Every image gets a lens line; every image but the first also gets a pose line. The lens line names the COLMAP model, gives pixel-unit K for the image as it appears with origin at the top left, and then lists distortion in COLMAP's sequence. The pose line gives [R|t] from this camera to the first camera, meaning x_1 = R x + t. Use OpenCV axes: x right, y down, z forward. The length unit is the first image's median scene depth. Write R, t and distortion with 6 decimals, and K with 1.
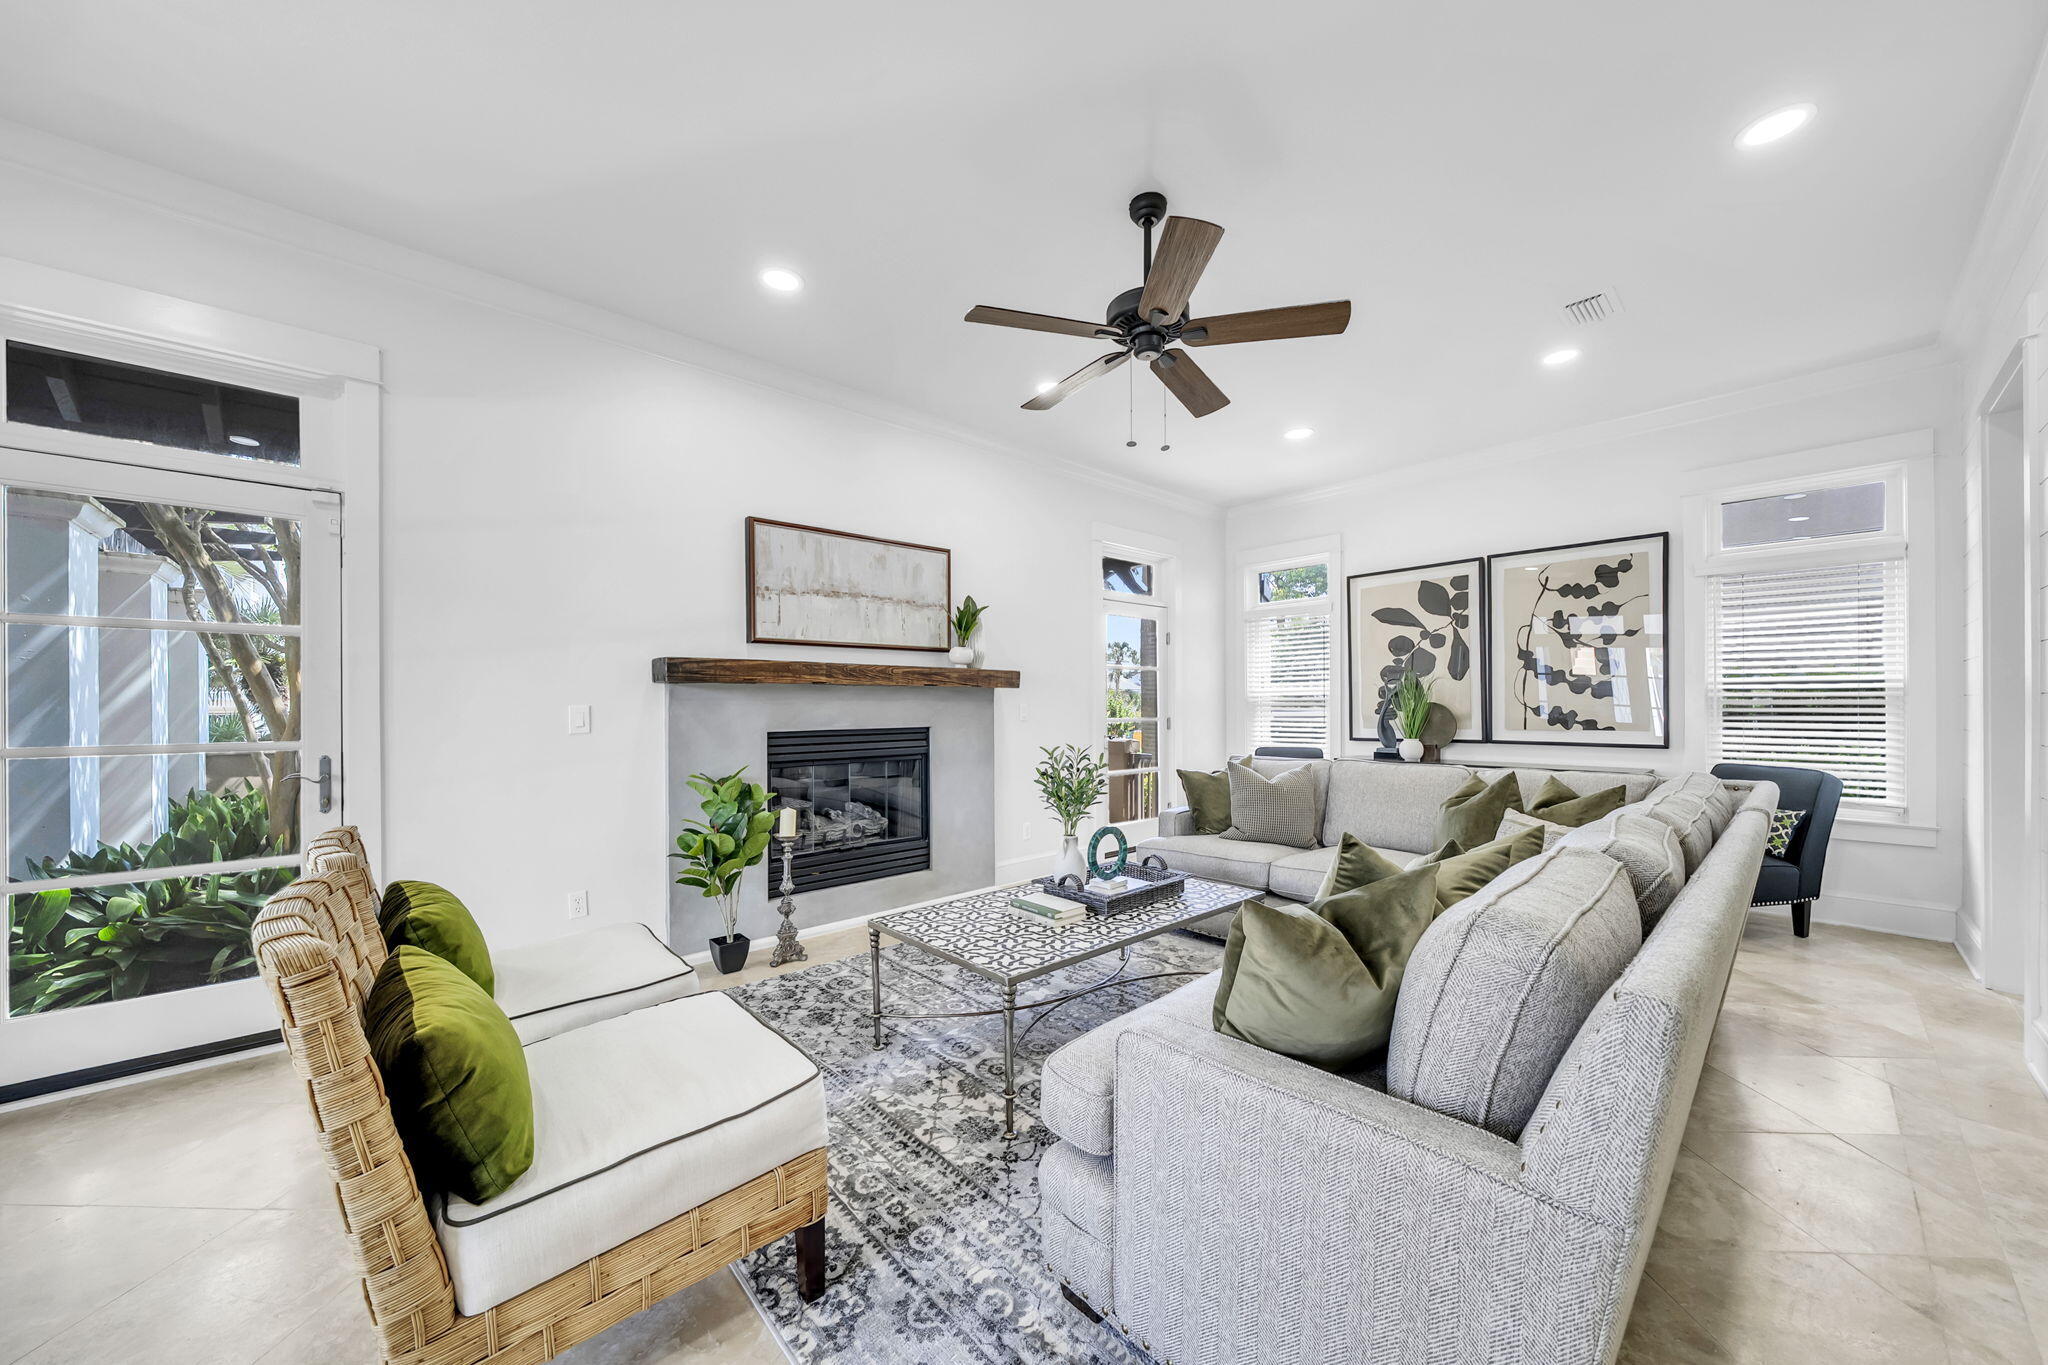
lens RADIAL K [[721.2, 0, 1024.5], [0, 721.2, 706.1], [0, 0, 1]] dist [-0.000371, -0.000035]
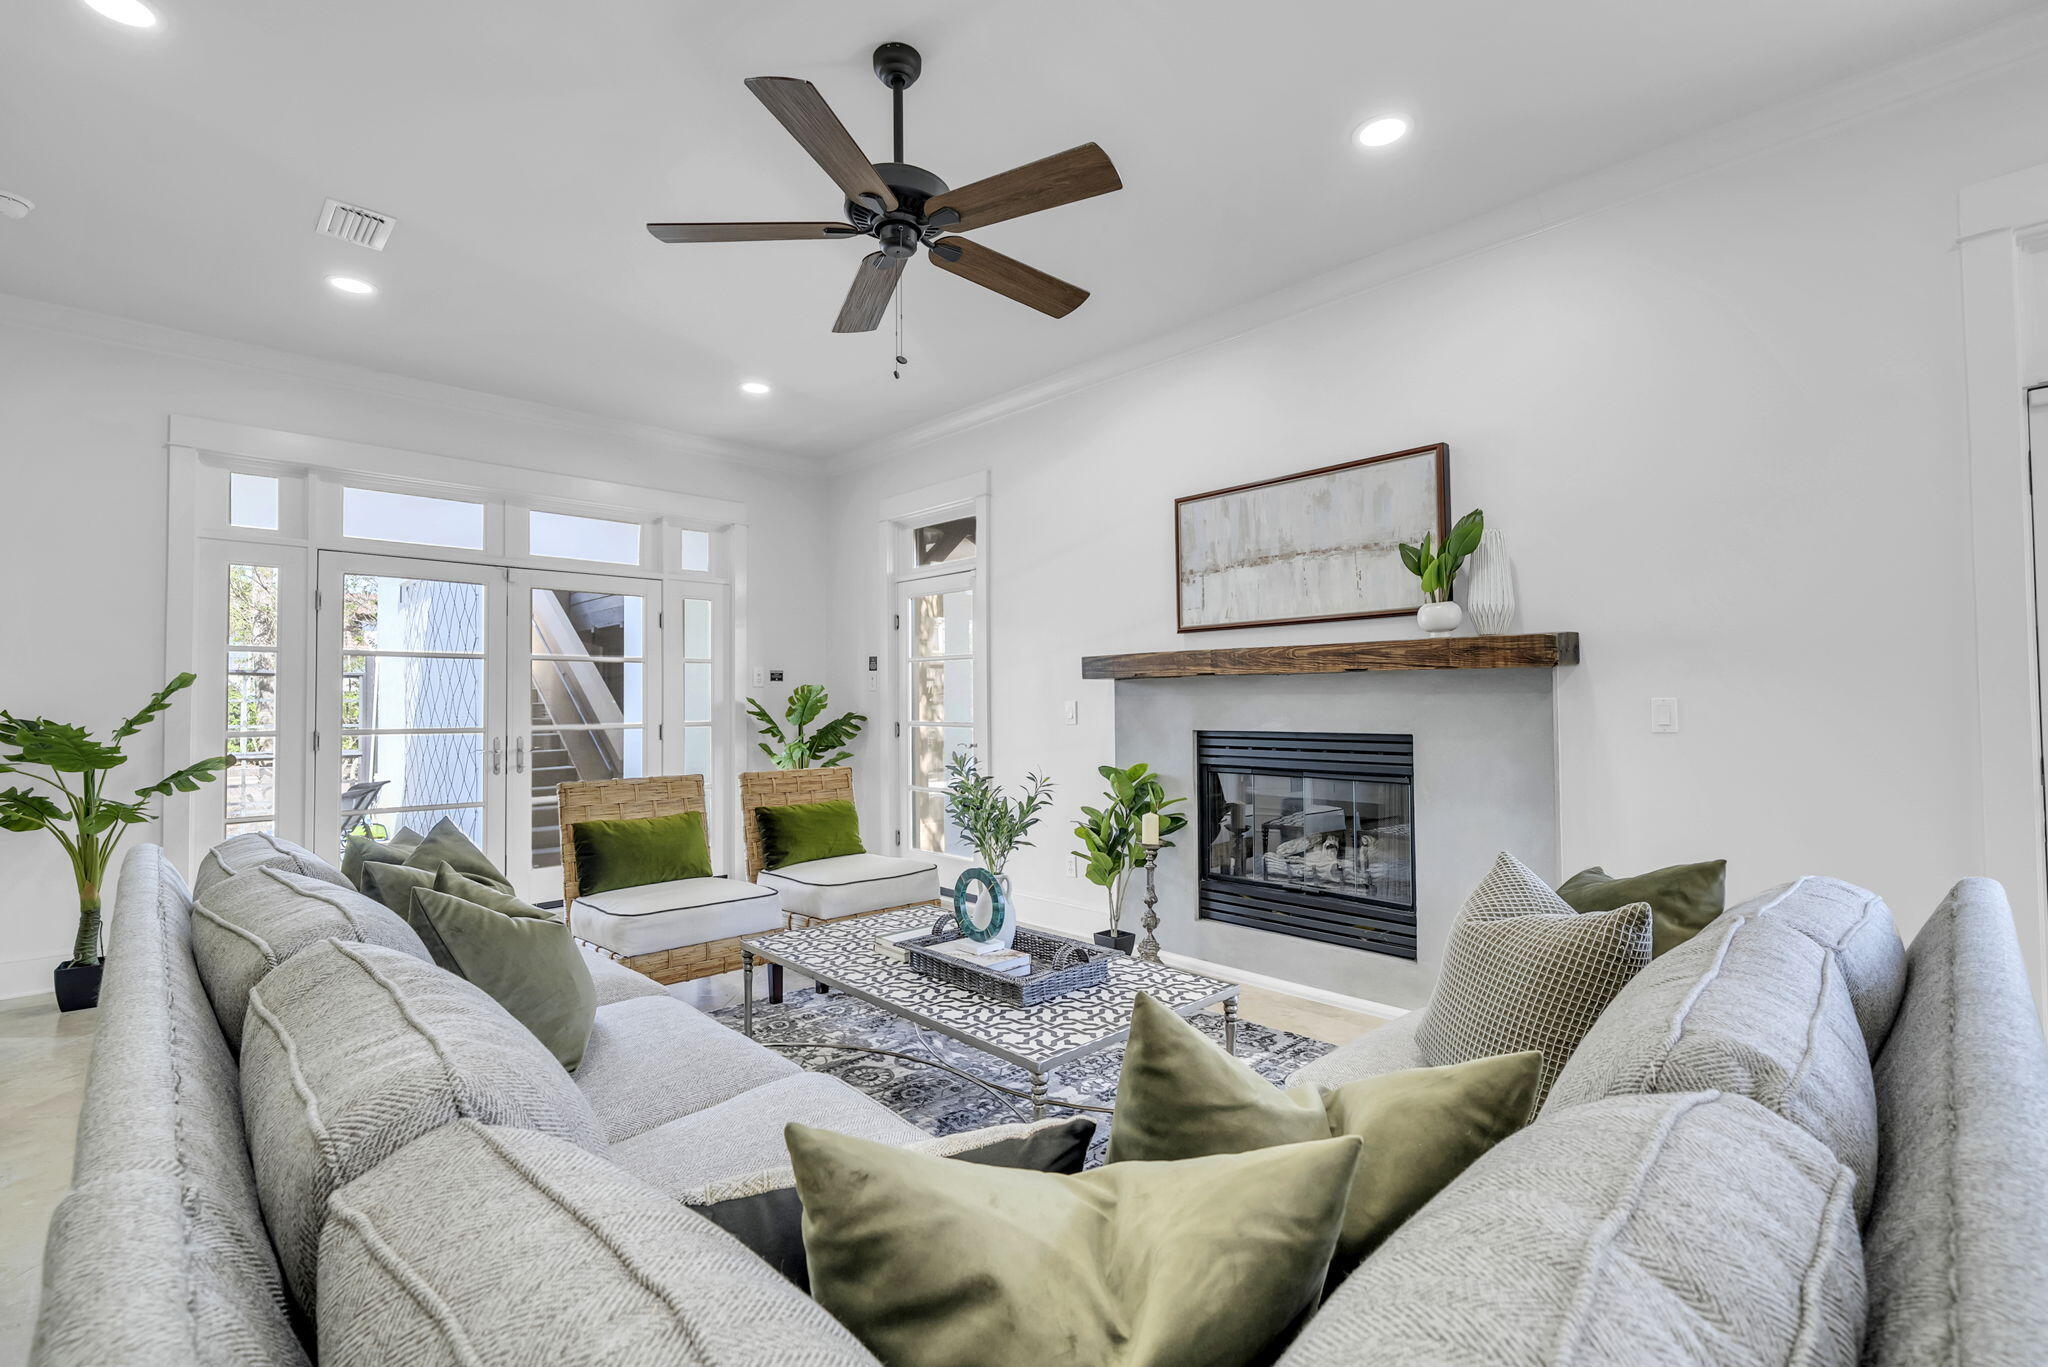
lens RADIAL K [[895.9, 0, 1024.4], [0, 895.9, 687.1], [0, 0, 1]] dist [-0.000099, -0.000319]
pose [[0.031497, -0.014601, -0.999397, 0.816196], [0.001105, 0.999893, -0.014573, -0.002041], [0.999503, -0.000645, 0.031509, 0.809286]]
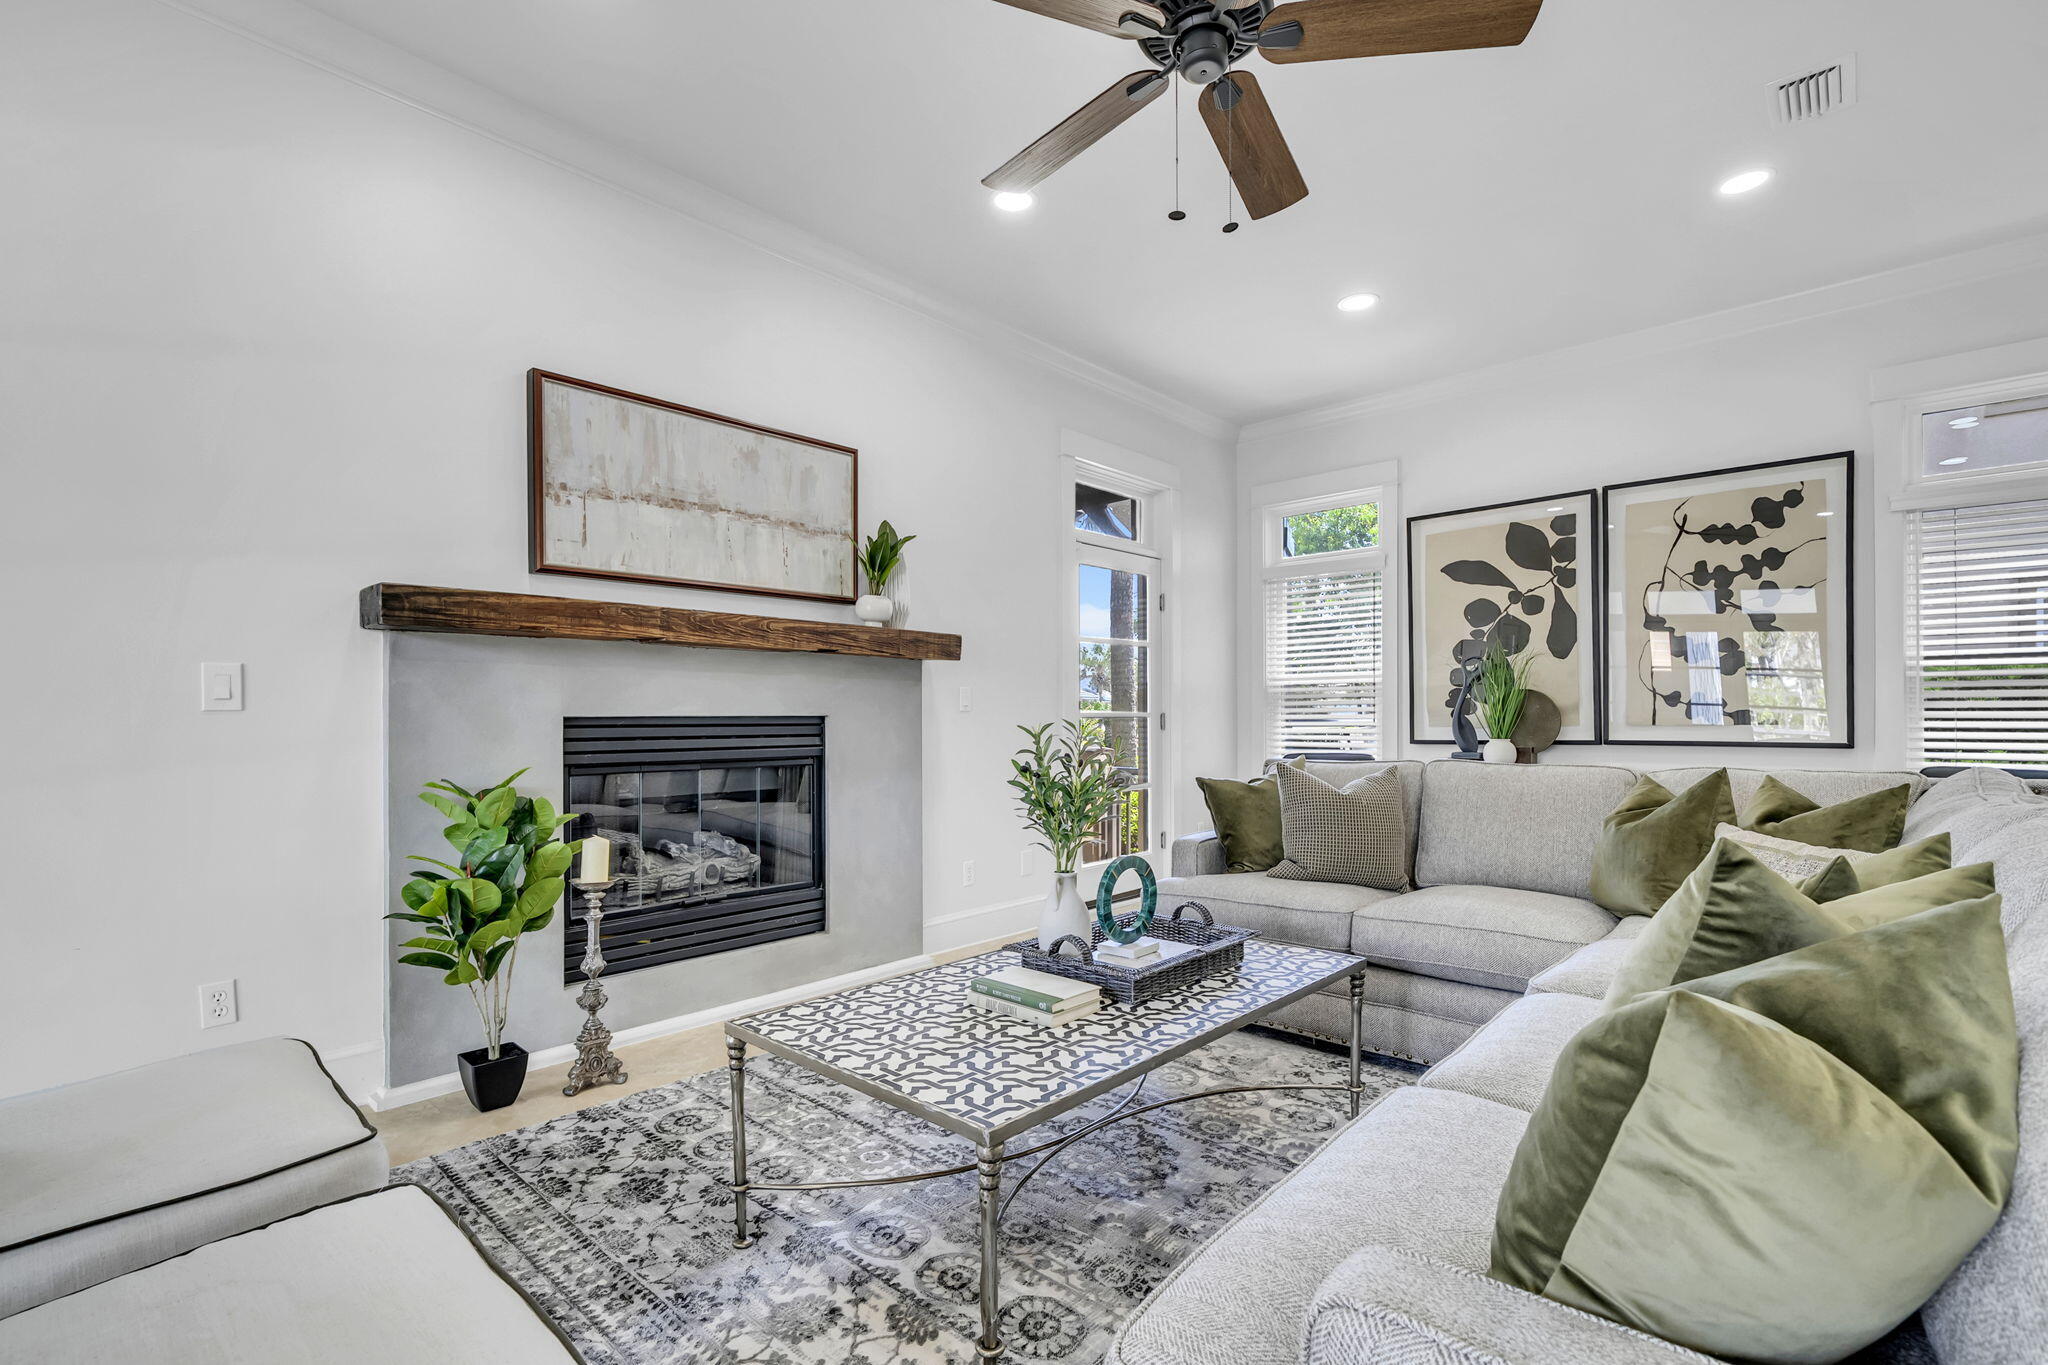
lens RADIAL K [[924.6, 0, 1022.6], [0, 924.6, 718.6], [0, 0, 1]] dist [0.001427, 0.000586]
pose [[0.996075, 0.002070, 0.088485, -0.034106], [-0.001939, 0.999997, -0.001564, 0.041003], [-0.088488, 0.001386, 0.996076, 0.179696]]
